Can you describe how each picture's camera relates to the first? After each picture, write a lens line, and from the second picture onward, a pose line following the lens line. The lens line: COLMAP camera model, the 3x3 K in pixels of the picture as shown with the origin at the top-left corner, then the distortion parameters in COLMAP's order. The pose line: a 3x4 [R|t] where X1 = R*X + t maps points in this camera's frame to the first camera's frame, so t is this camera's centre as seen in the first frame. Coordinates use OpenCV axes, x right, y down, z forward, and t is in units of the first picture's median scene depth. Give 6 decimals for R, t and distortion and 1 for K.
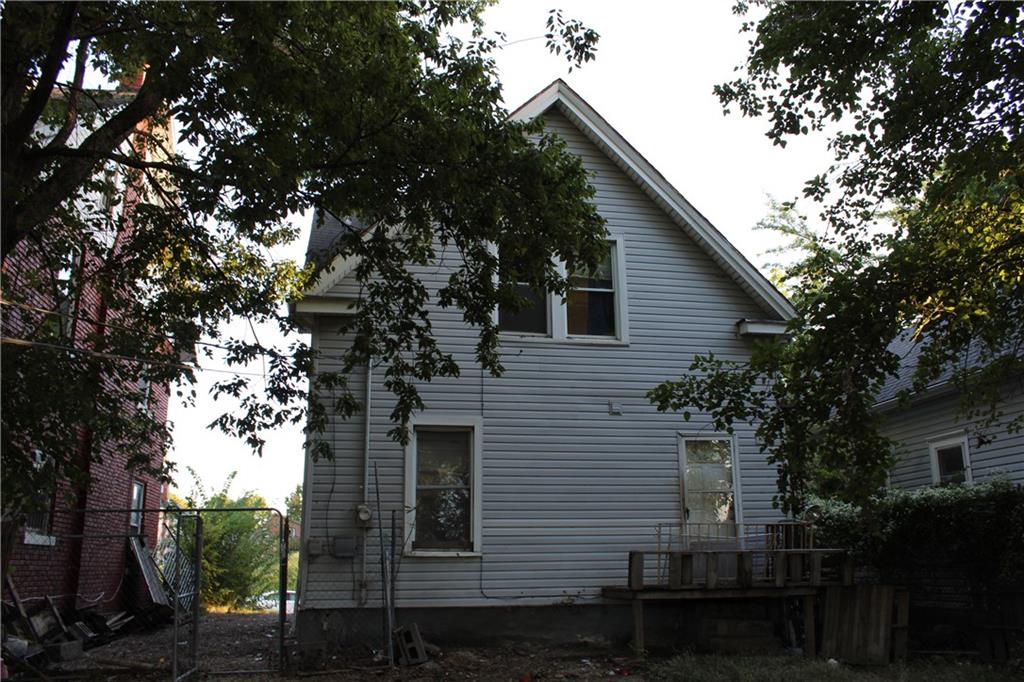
lens RADIAL K [[859.4, 0, 509.4], [0, 859.4, 340.7], [0, 0, 1]] dist [-0.113185, 0.058440]
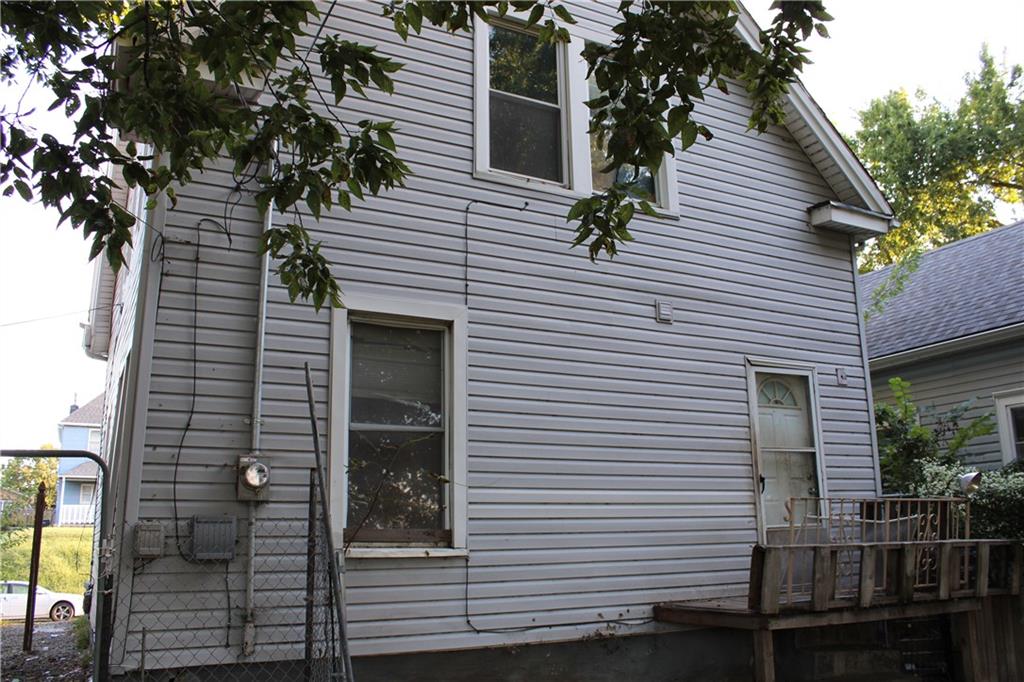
lens RADIAL K [[859.4, 0, 515.1], [0, 859.4, 338.6], [0, 0, 1]] dist [-0.113185, 0.058440]
pose [[0.954466, 0.063502, 0.291482, -0.168717], [-0.069674, 0.997511, 0.010831, 0.104295], [-0.290068, -0.030647, 0.956515, 0.466447]]
